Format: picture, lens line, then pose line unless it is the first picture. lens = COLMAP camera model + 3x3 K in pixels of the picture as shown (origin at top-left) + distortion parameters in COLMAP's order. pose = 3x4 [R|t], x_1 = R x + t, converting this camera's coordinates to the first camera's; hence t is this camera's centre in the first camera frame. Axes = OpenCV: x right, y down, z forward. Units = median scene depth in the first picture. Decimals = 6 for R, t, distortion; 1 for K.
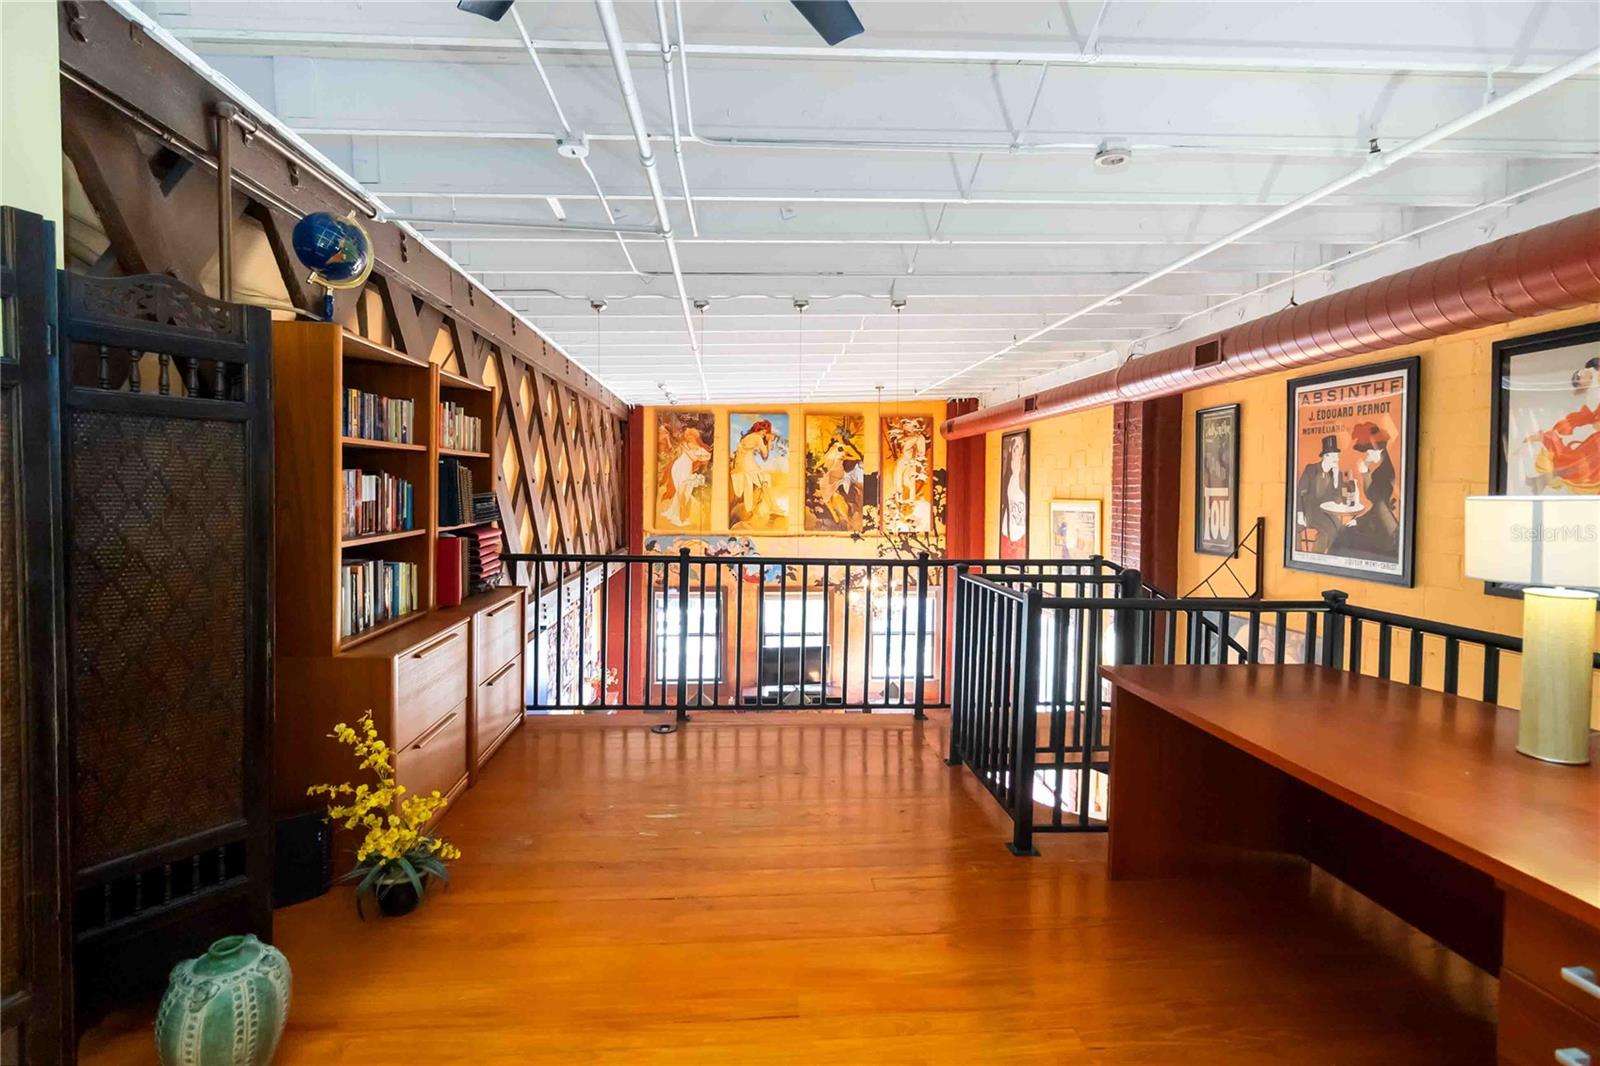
lens RADIAL K [[743.0, 0, 807.3], [0, 743.0, 496.8], [0, 0, 1]] dist [-0.002550, 0.002779]
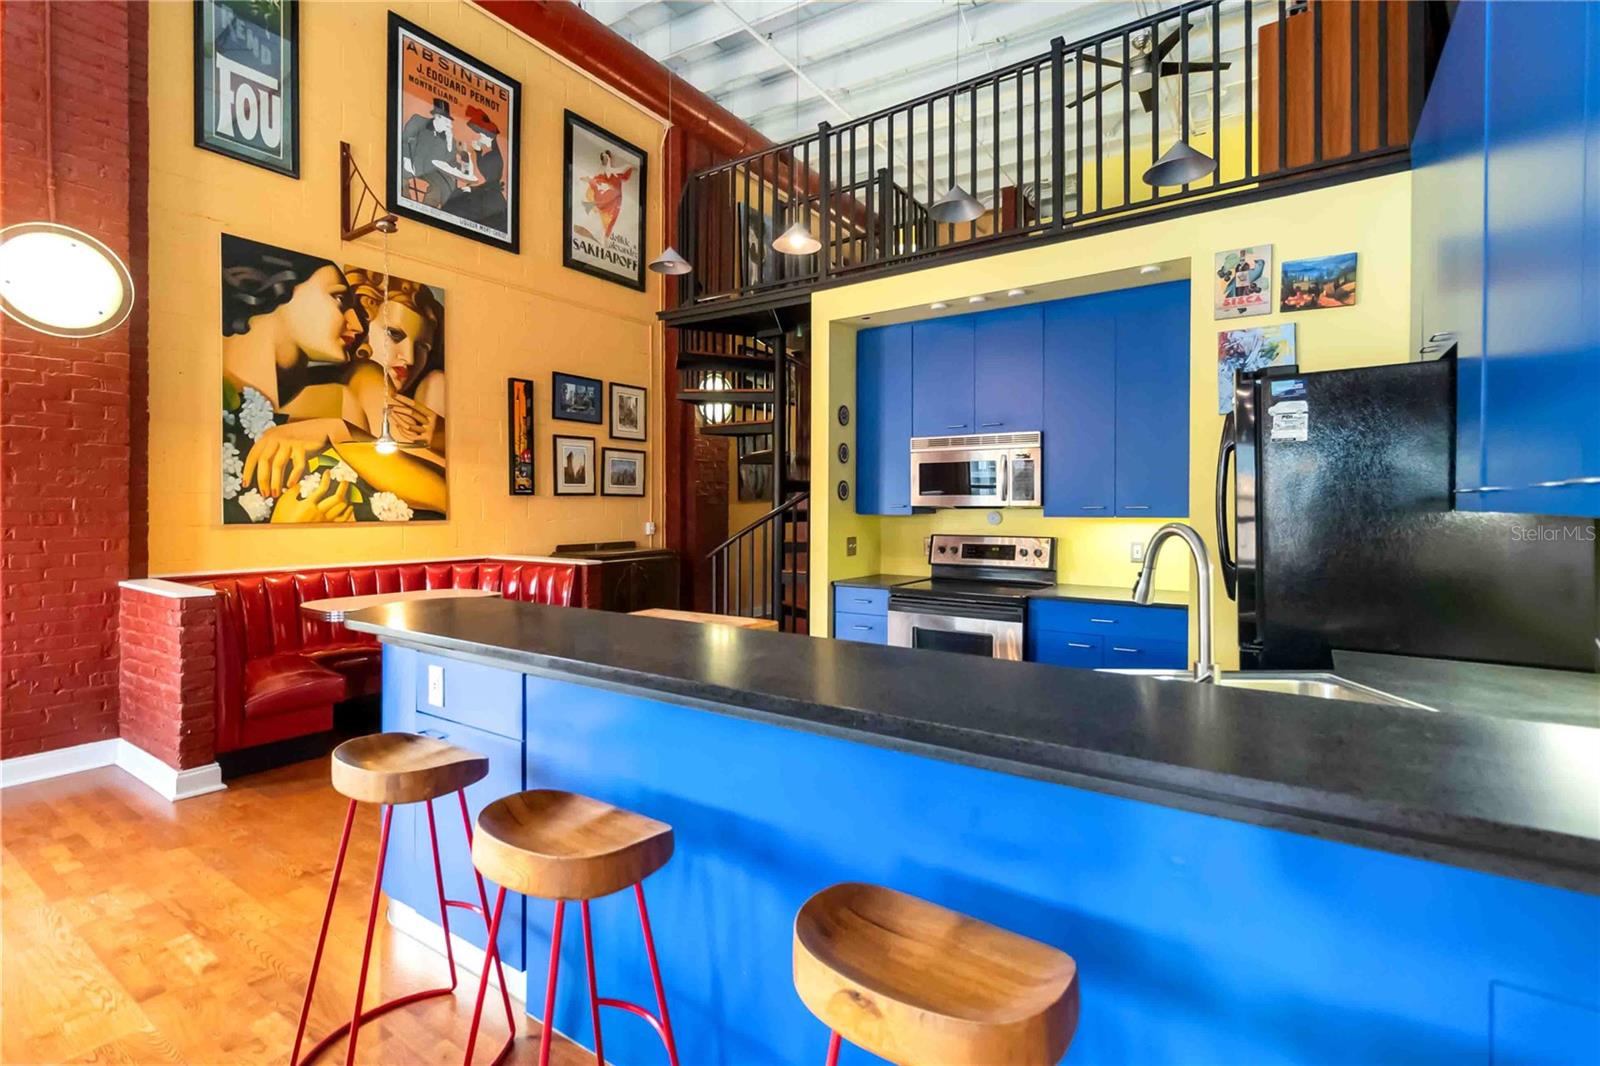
lens RADIAL K [[743.0, 0, 805.9], [0, 743.0, 510.3], [0, 0, 1]] dist [-0.002550, 0.002779]
pose [[-0.775181, -0.023983, 0.631283, -0.169436], [-0.008476, 0.999584, 0.027568, 0.201807], [-0.631682, 0.016020, -0.775062, 0.634839]]
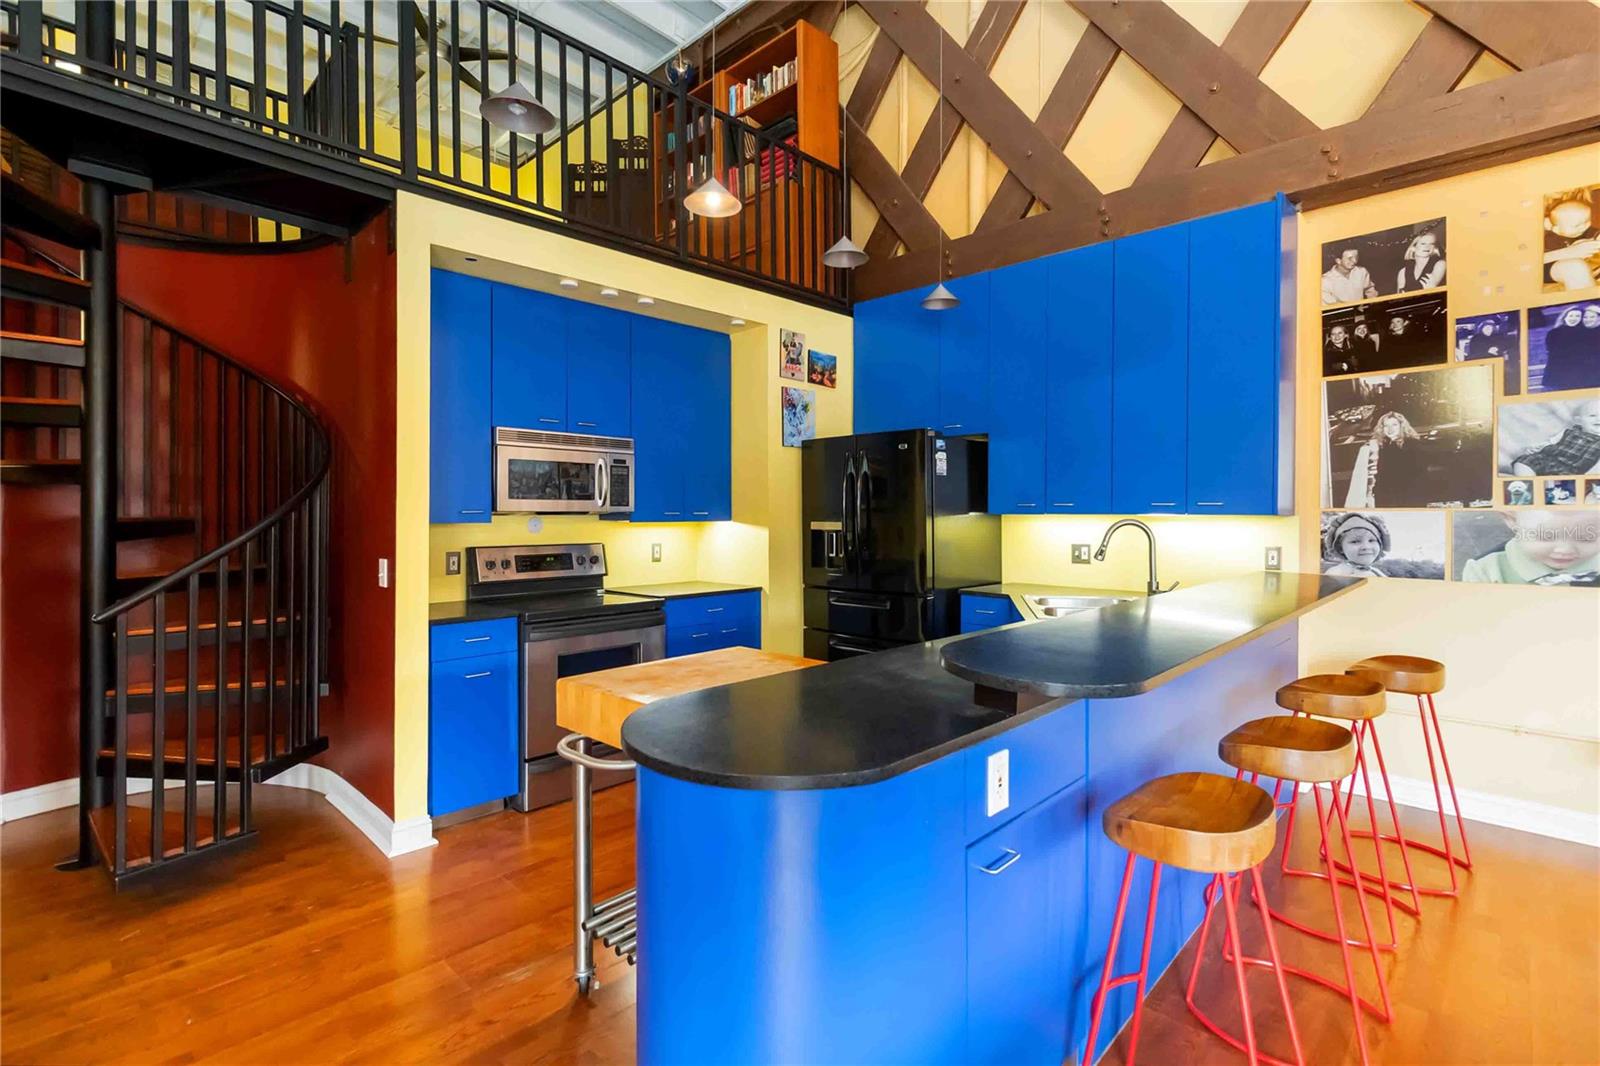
lens RADIAL K [[743.0, 0, 808.7], [0, 743.0, 519.8], [0, 0, 1]] dist [-0.002550, 0.002779]
pose [[-0.759359, -0.018001, -0.650423, 0.105186], [-0.023664, 0.999720, -0.000041, 0.209365], [0.650241, 0.015360, -0.759572, 0.622144]]
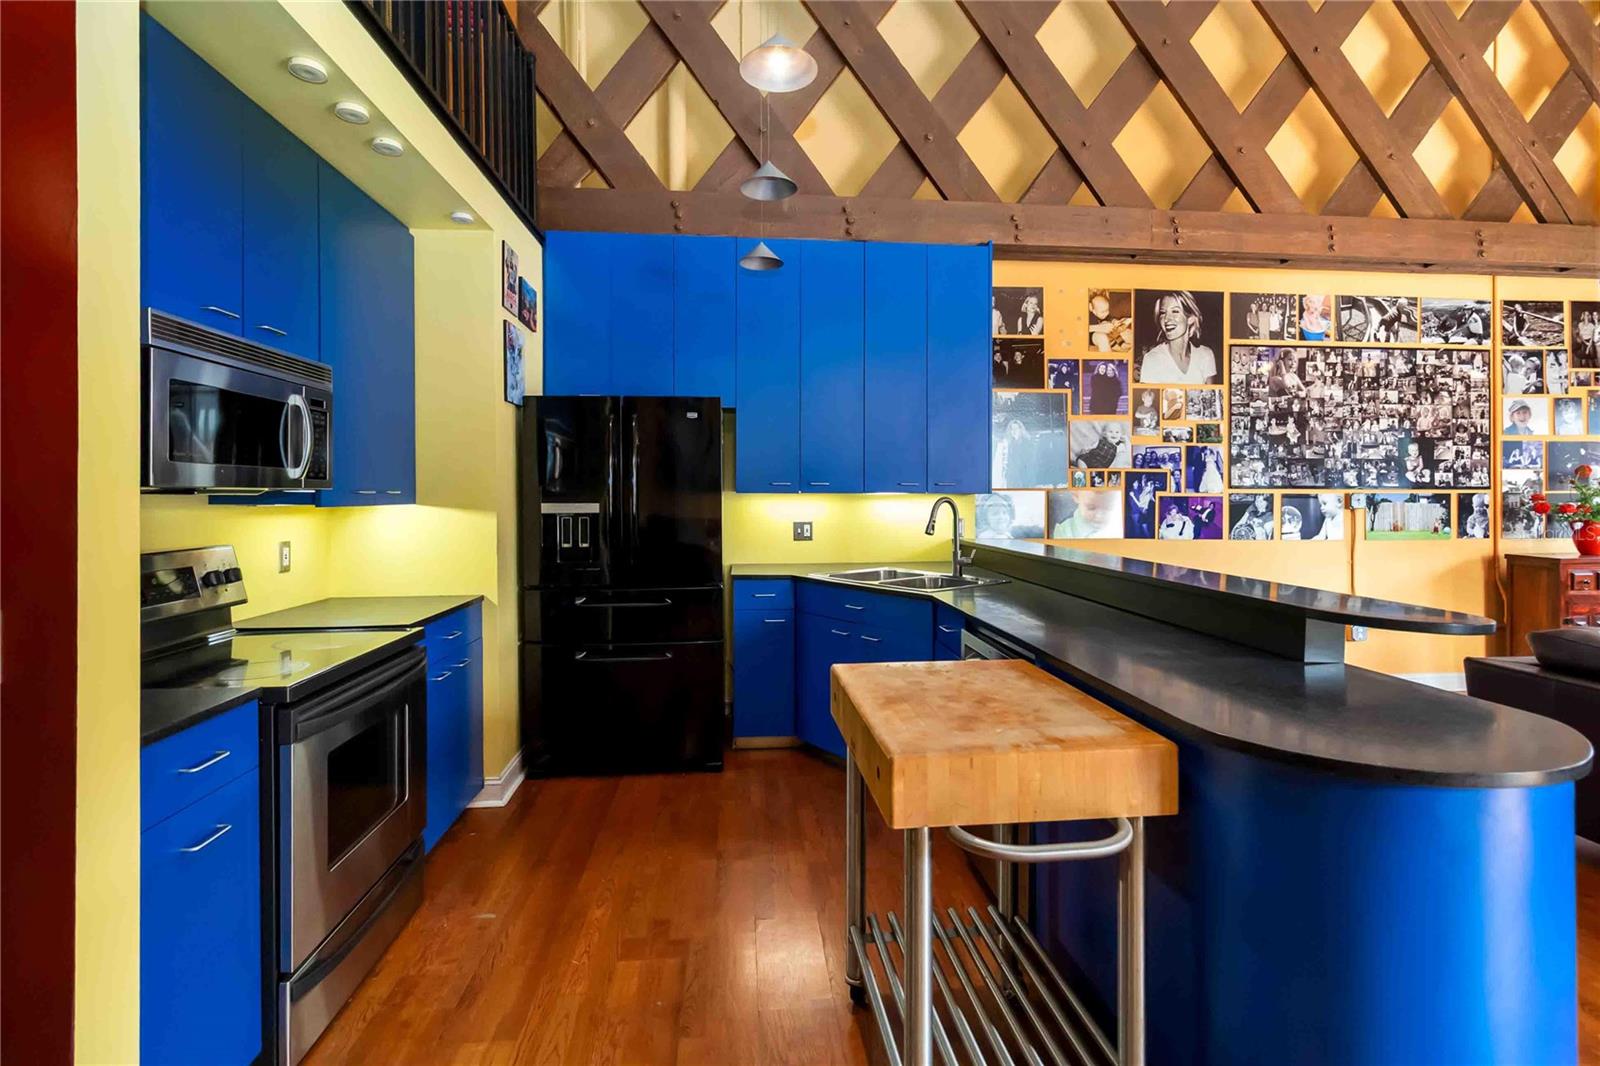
lens RADIAL K [[743.0, 0, 801.1], [0, 743.0, 501.2], [0, 0, 1]] dist [-0.002550, 0.002779]
pose [[-0.011347, -0.013656, -0.999842, 0.144312], [-0.007862, 0.999877, -0.013567, 0.212302], [0.999905, 0.007707, -0.011453, 0.451017]]
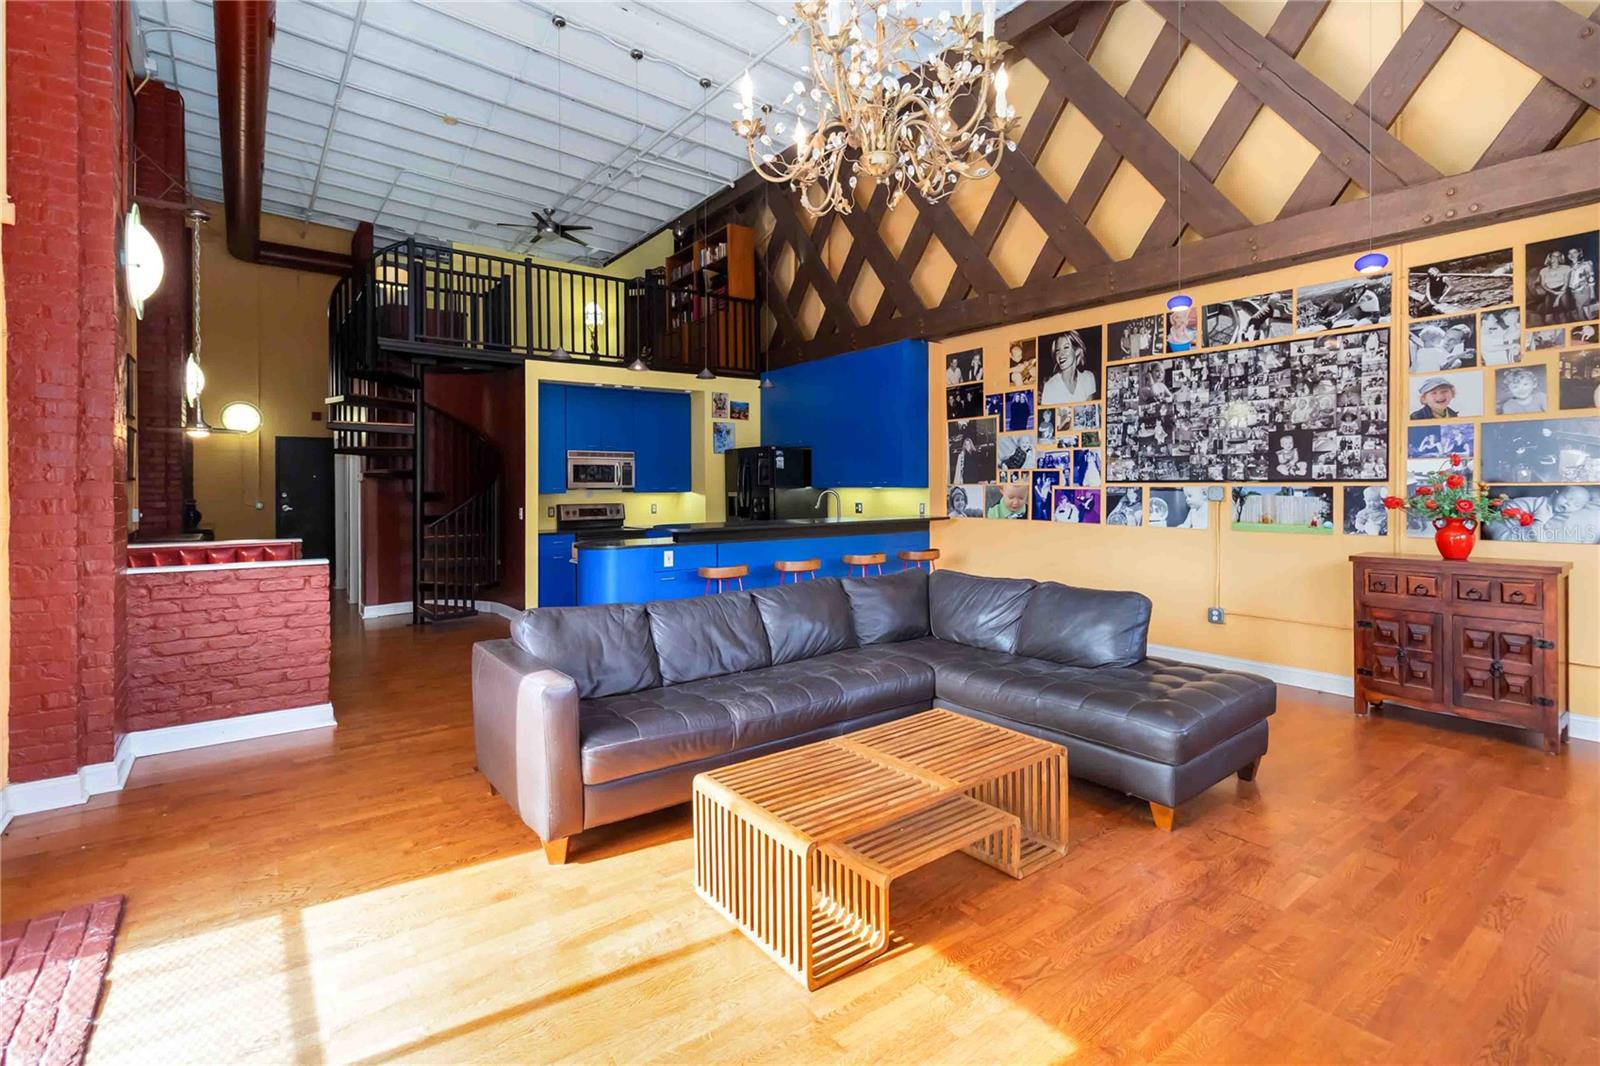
lens RADIAL K [[743.0, 0, 807.0], [0, 743.0, 487.4], [0, 0, 1]] dist [-0.002550, 0.002779]
pose [[-0.851106, -0.016713, -0.524728, 0.169763], [-0.017812, 0.999837, -0.002955, 0.206508], [0.524692, 0.006832, -0.851265, 0.971740]]
